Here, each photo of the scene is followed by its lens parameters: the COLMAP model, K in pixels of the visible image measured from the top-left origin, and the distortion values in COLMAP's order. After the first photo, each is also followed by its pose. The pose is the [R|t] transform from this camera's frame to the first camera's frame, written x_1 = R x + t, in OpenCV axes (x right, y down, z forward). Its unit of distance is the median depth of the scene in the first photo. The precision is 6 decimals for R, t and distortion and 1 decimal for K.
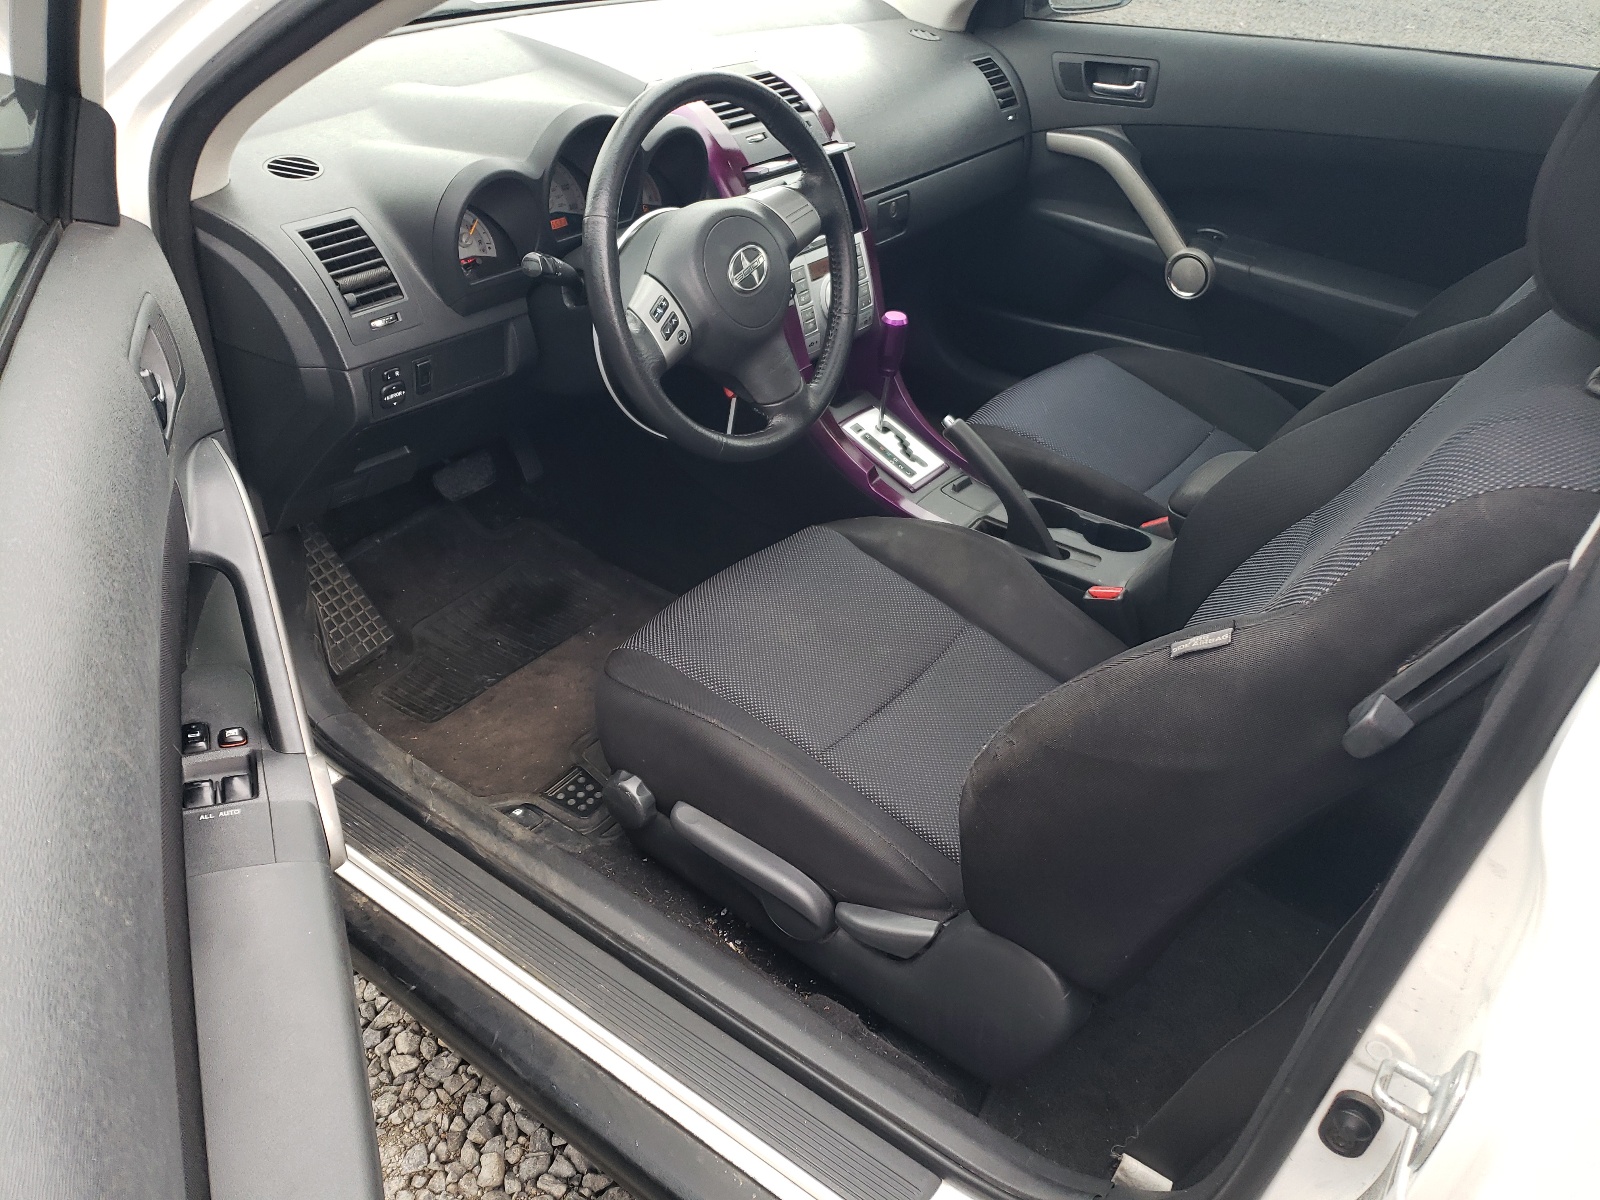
lens RADIAL K [[1207.1, 0, 800.0], [0, 1207.1, 608.8], [0, 0, 1]] dist [0.001878, -0.015167]
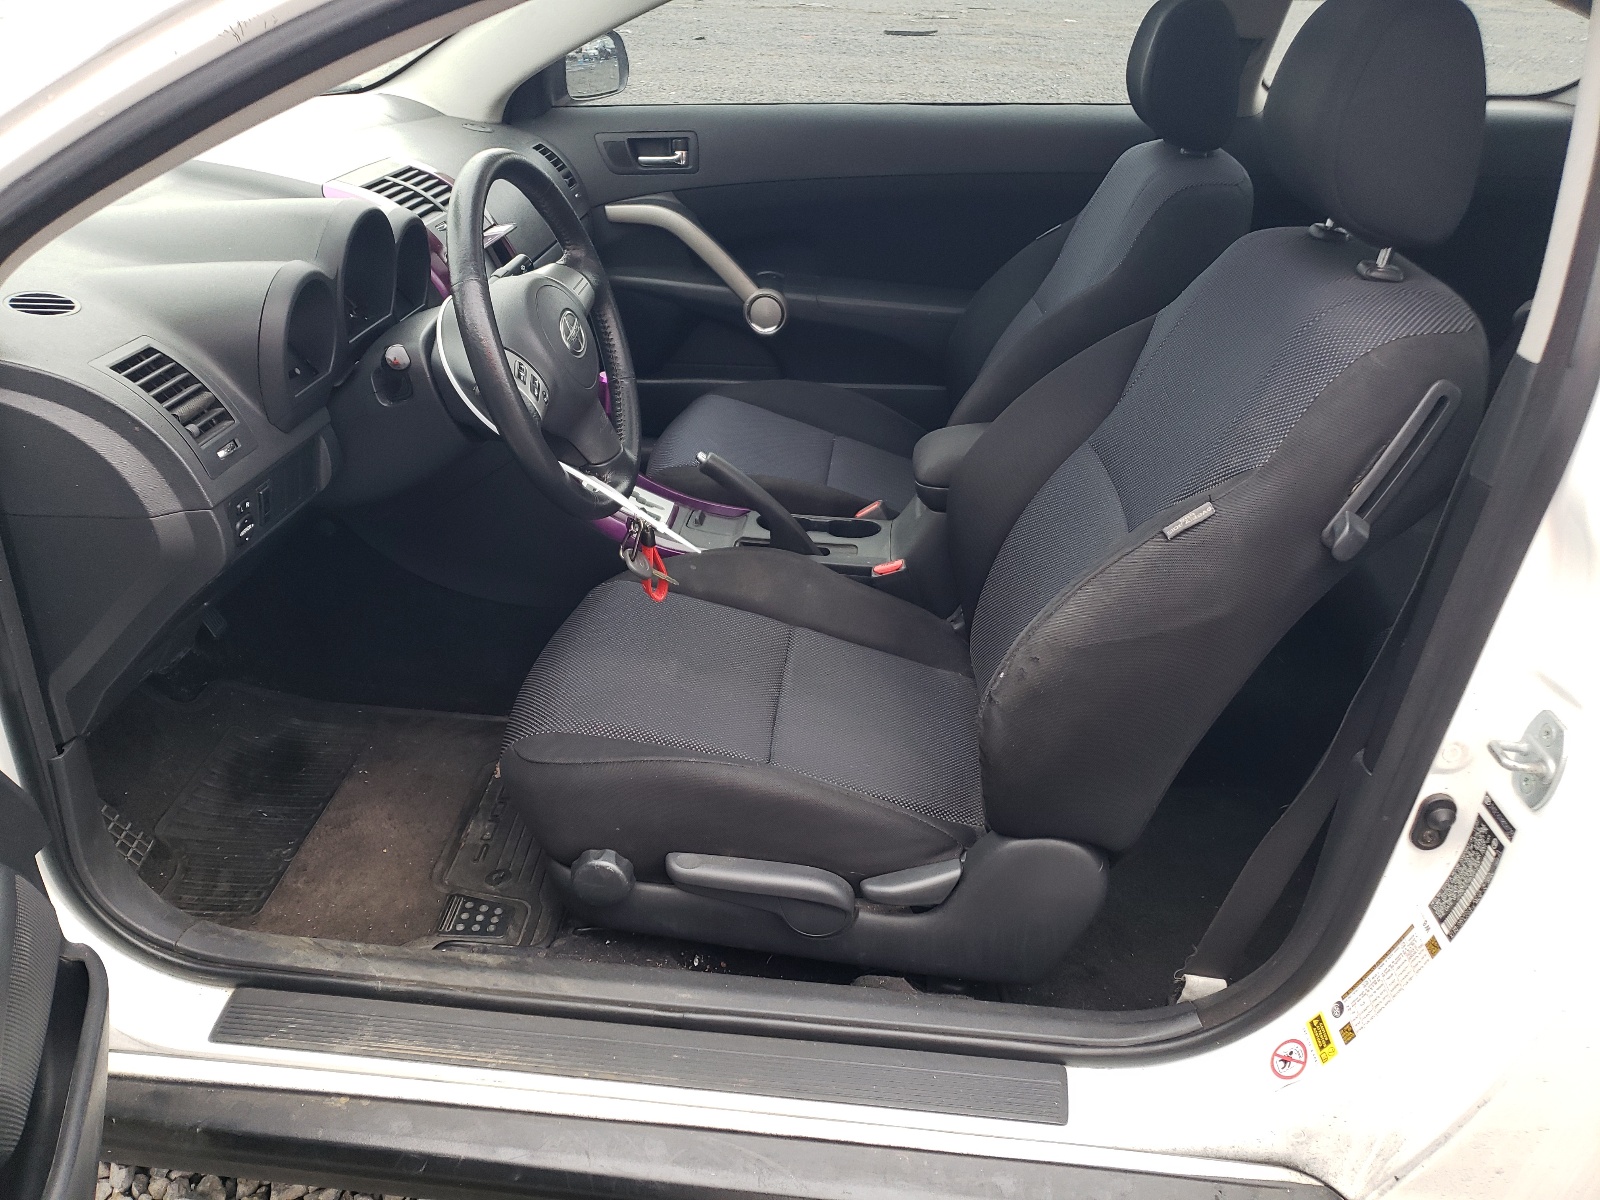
lens RADIAL K [[1196.1, 0, 798.8], [0, 1196.1, 594.8], [0, 0, 1]] dist [0.013927, -0.008167]
pose [[0.860172, -0.255856, 0.441182, -0.356294], [0.291726, 0.956398, -0.014132, 0.000720], [-0.418330, 0.140860, 0.897306, 0.036857]]
